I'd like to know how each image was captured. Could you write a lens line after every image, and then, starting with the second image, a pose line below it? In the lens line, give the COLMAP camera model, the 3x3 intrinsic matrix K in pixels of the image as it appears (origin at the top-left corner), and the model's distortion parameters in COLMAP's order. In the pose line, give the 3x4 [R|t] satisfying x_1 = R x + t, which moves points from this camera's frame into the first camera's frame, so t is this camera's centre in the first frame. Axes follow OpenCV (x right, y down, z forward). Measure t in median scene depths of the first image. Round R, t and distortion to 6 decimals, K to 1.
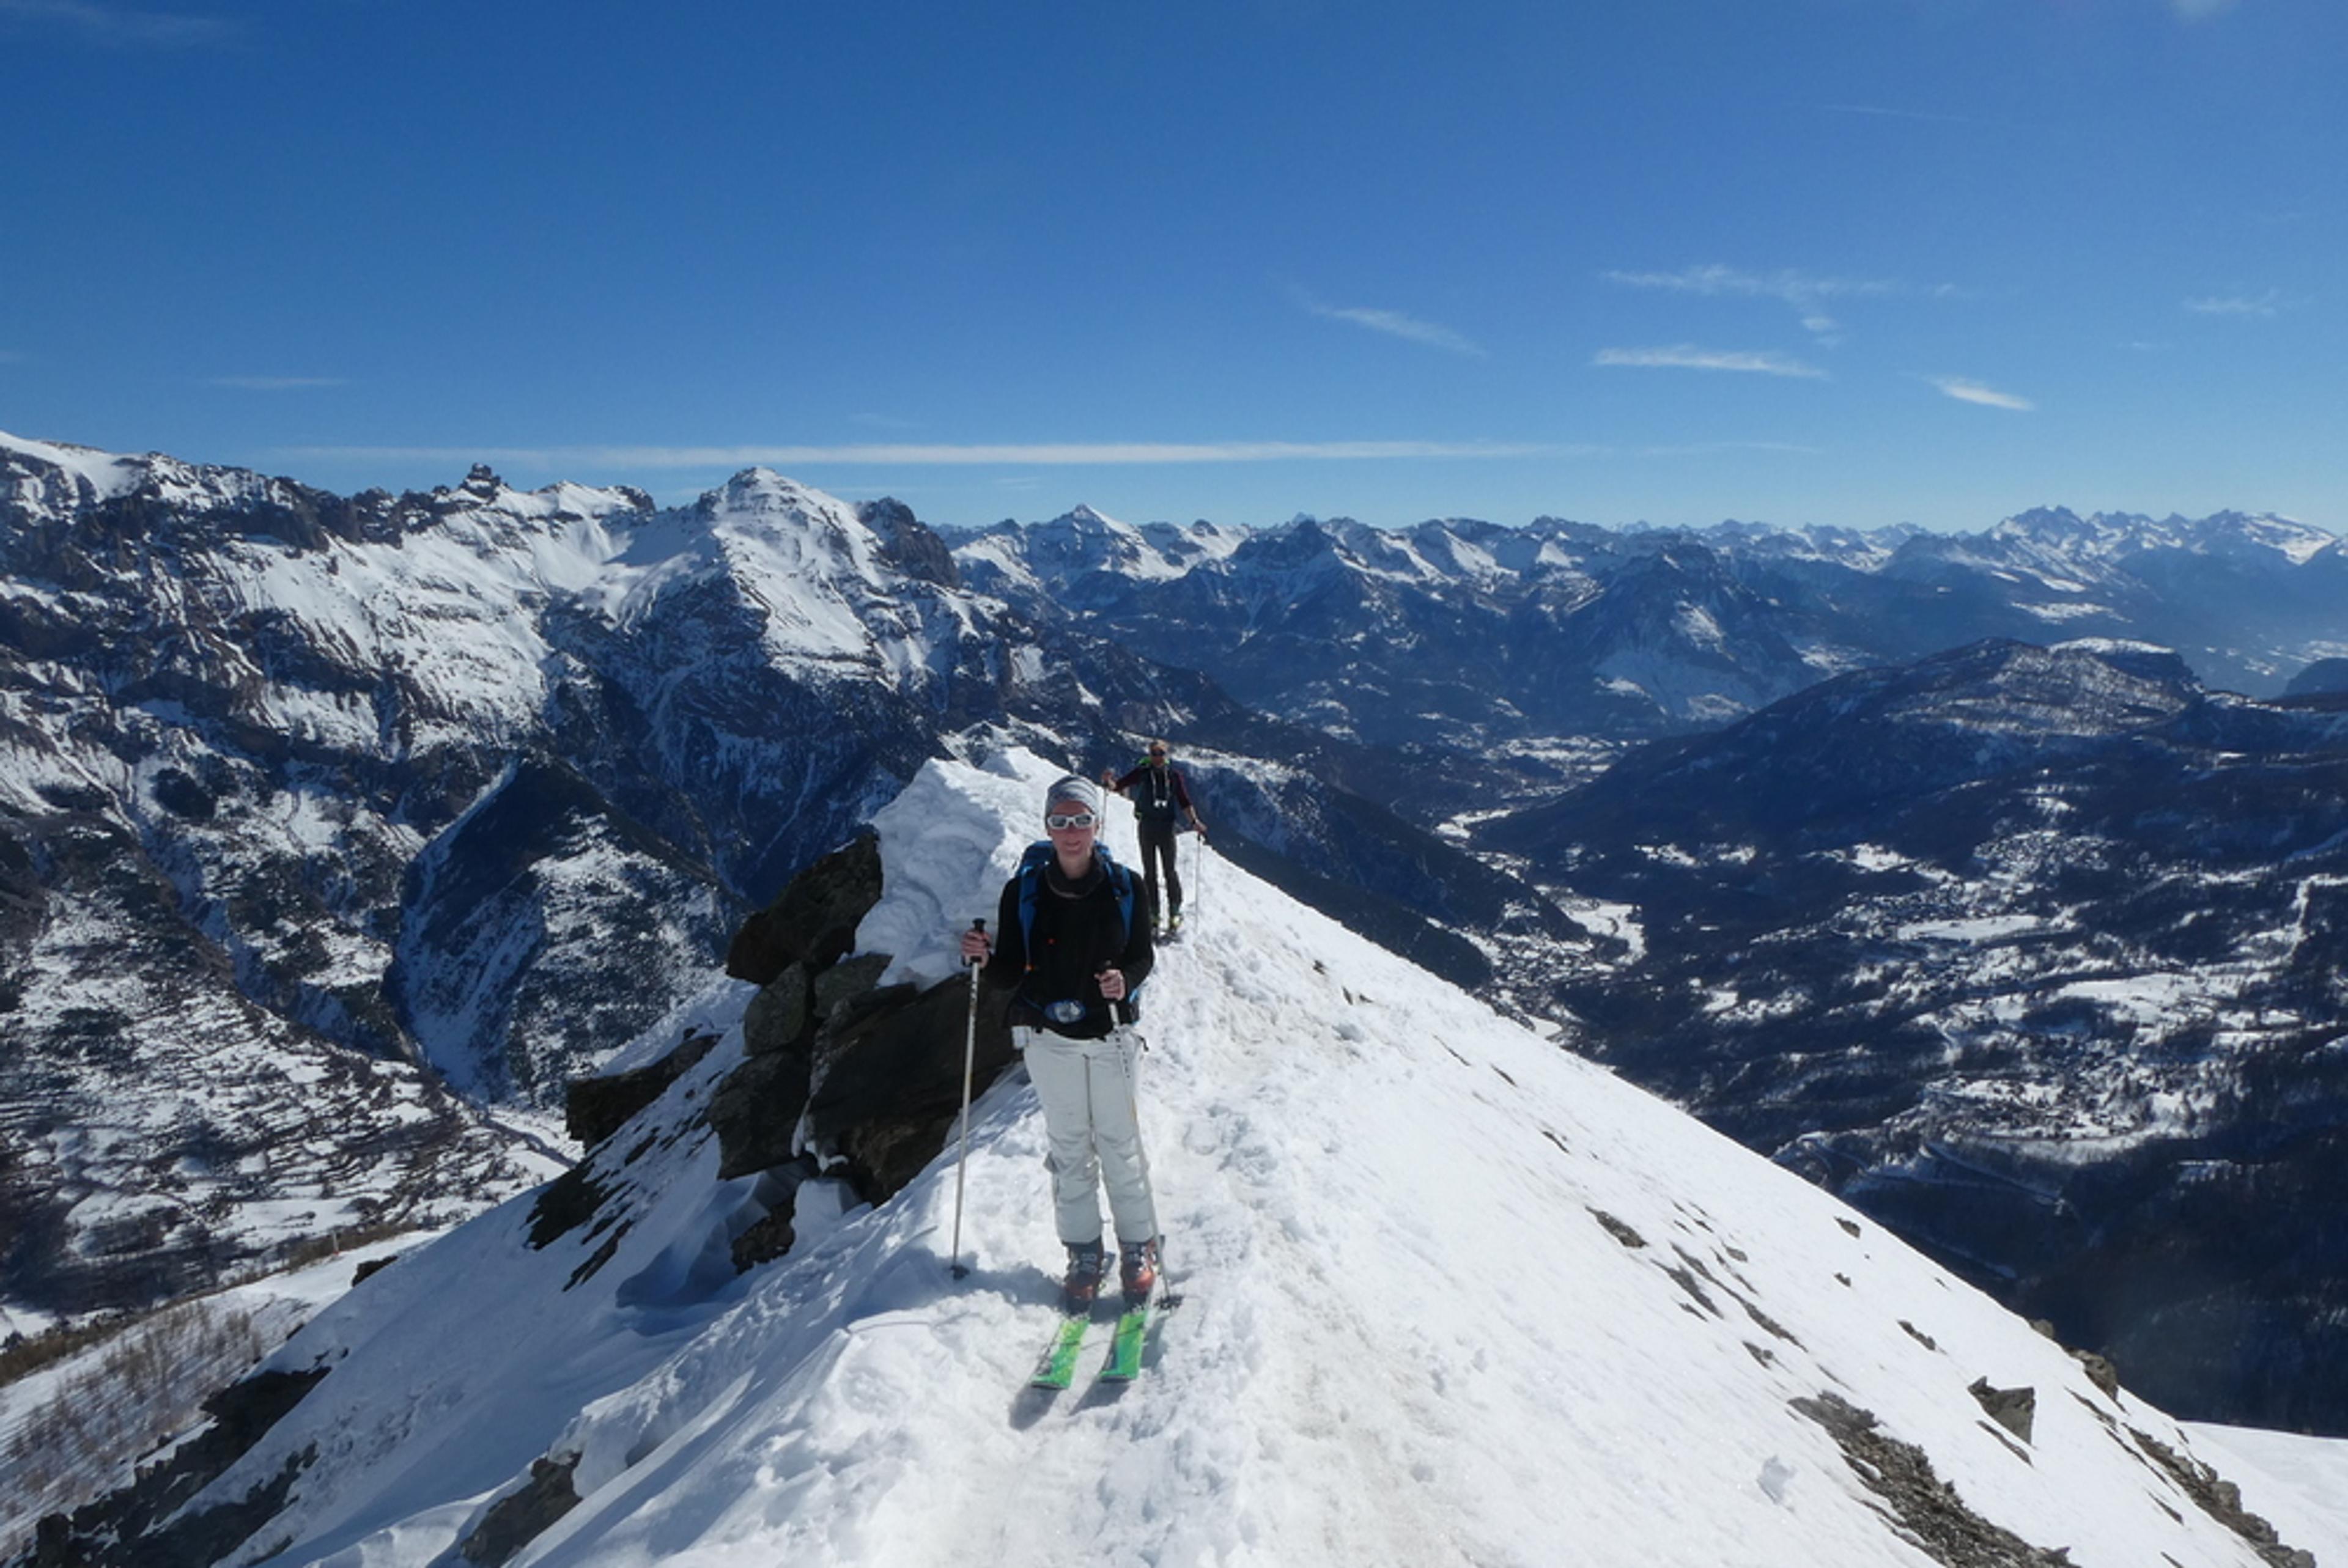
lens RADIAL K [[1705.8, 0, 1198.1], [0, 1705.8, 773.0], [0, 0, 1]] dist [-0.001766, 0.004835]
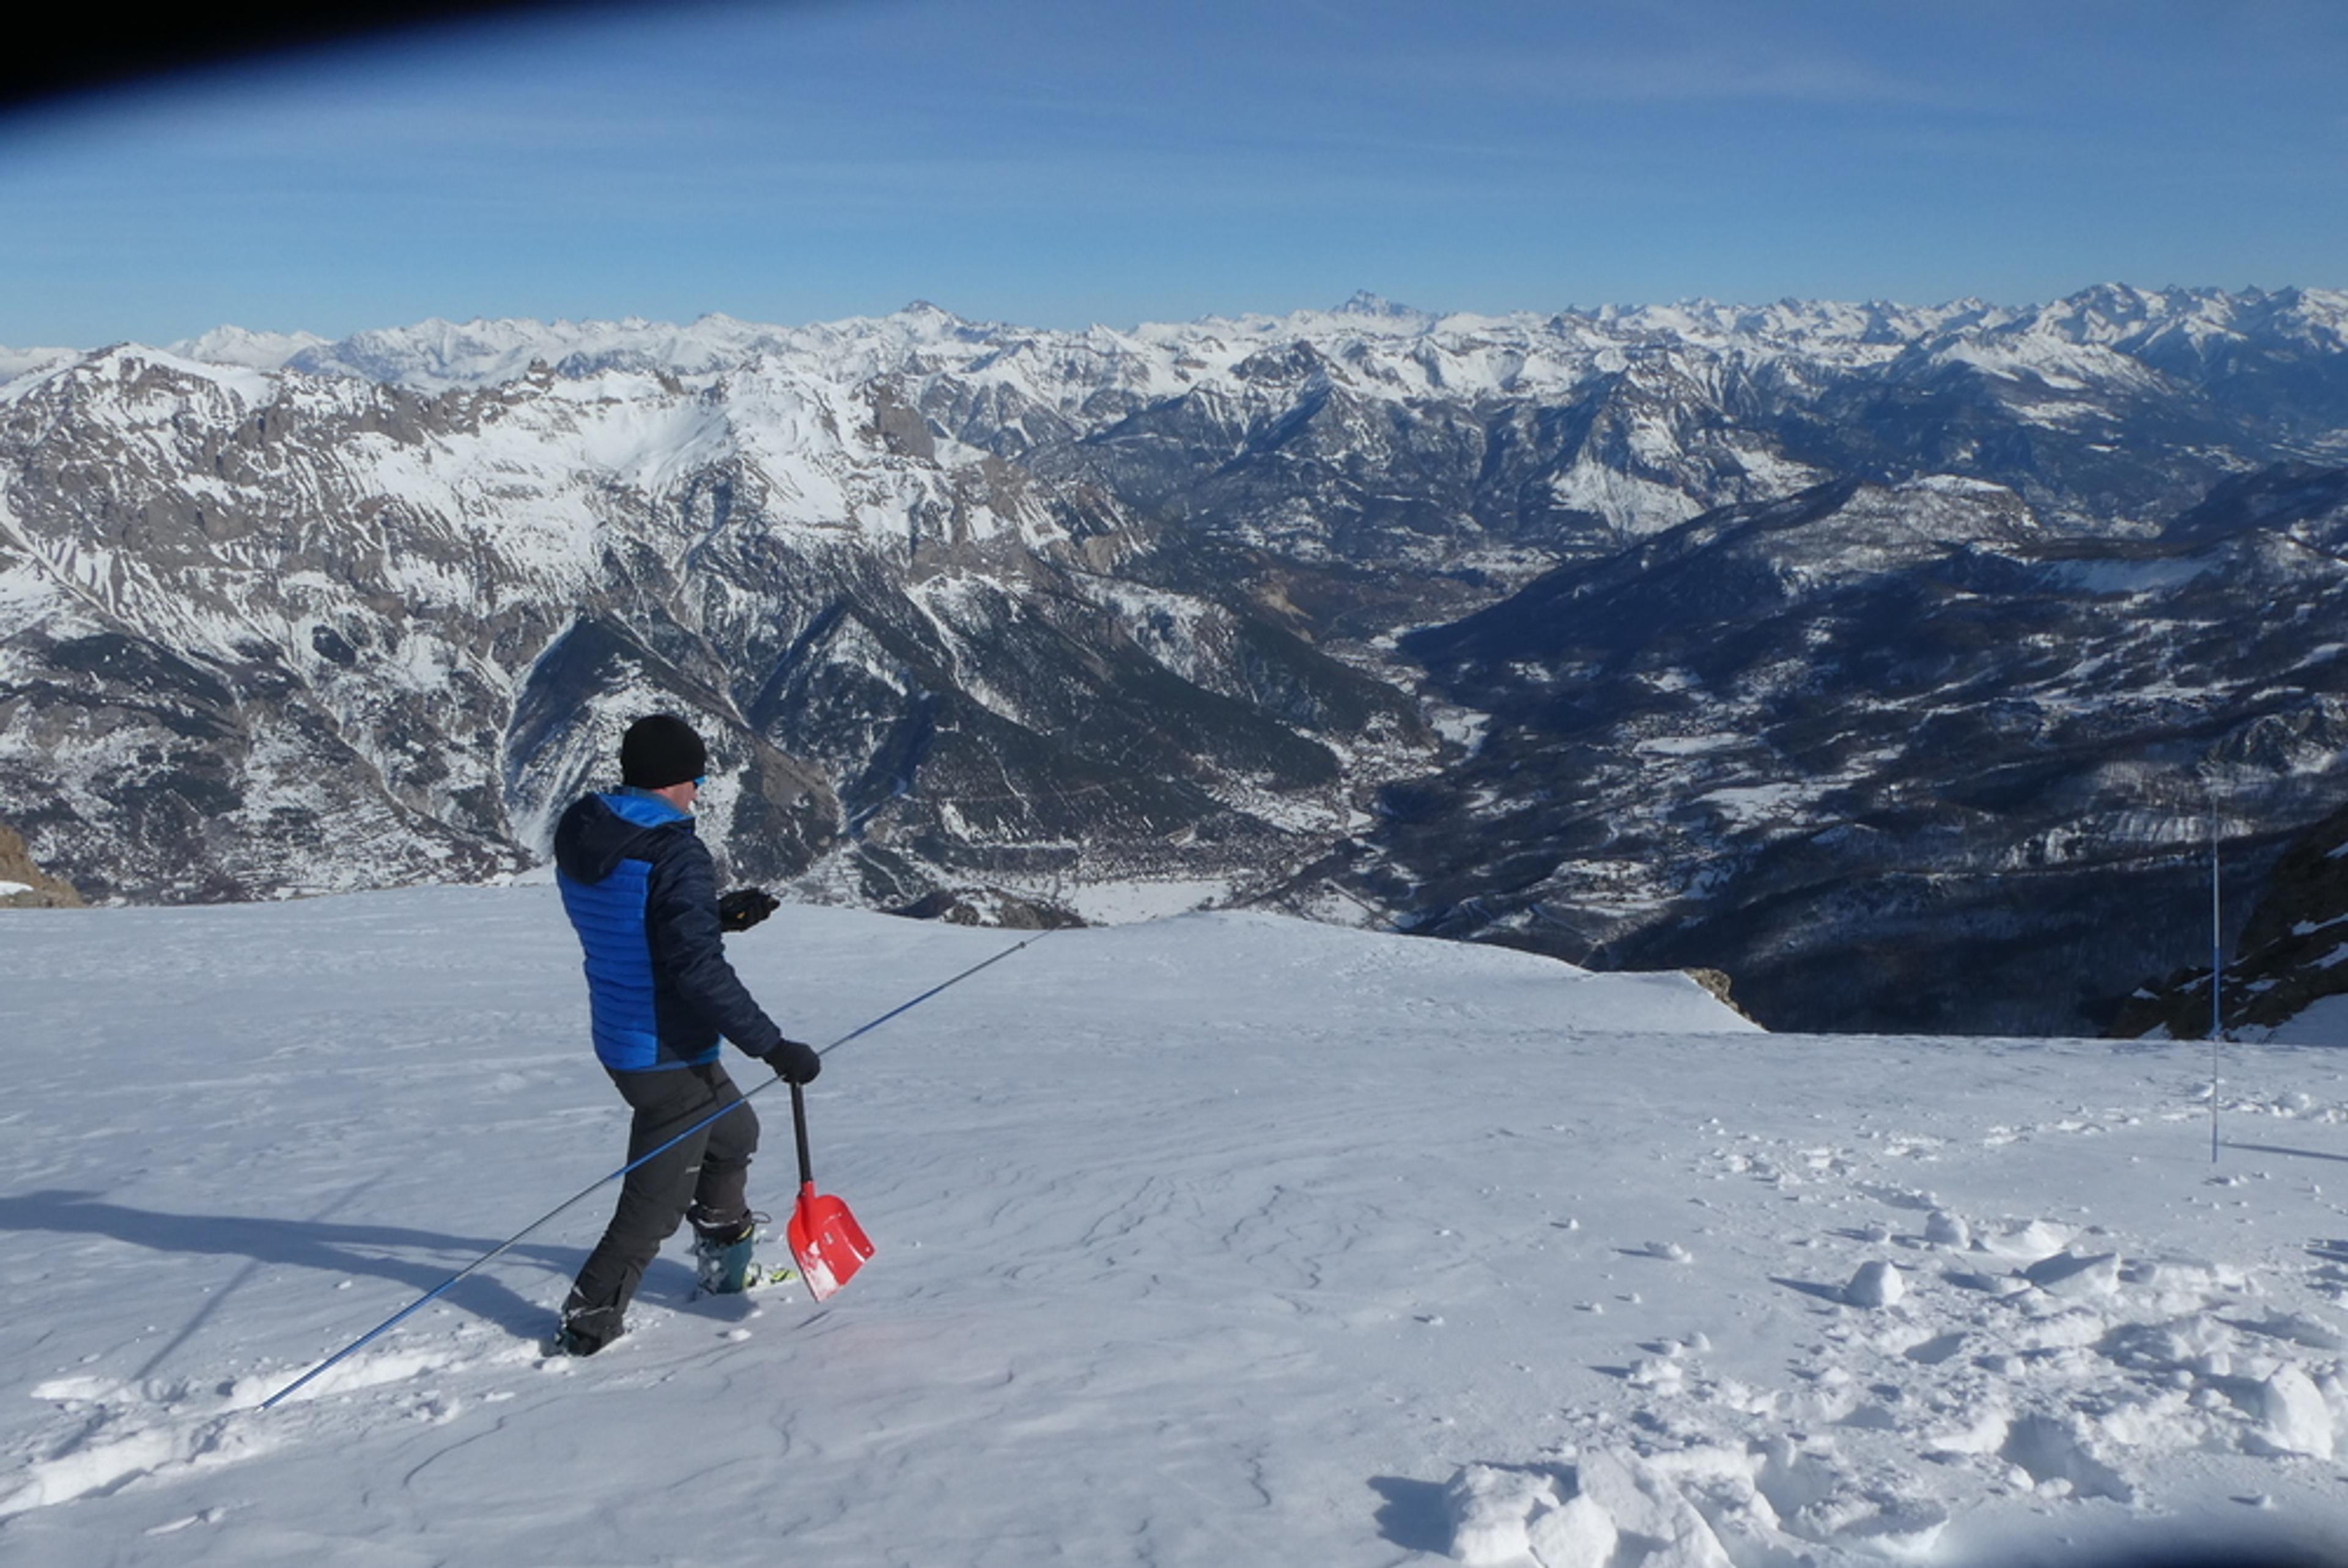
lens RADIAL K [[1705.8, 0, 1198.1], [0, 1705.8, 773.0], [0, 0, 1]] dist [-0.001766, 0.004835]
pose [[0.998870, 0.002153, -0.047476, 0.134570], [0.004182, 0.991114, 0.132952, -0.056200], [0.047341, -0.133001, 0.989985, -0.277830]]
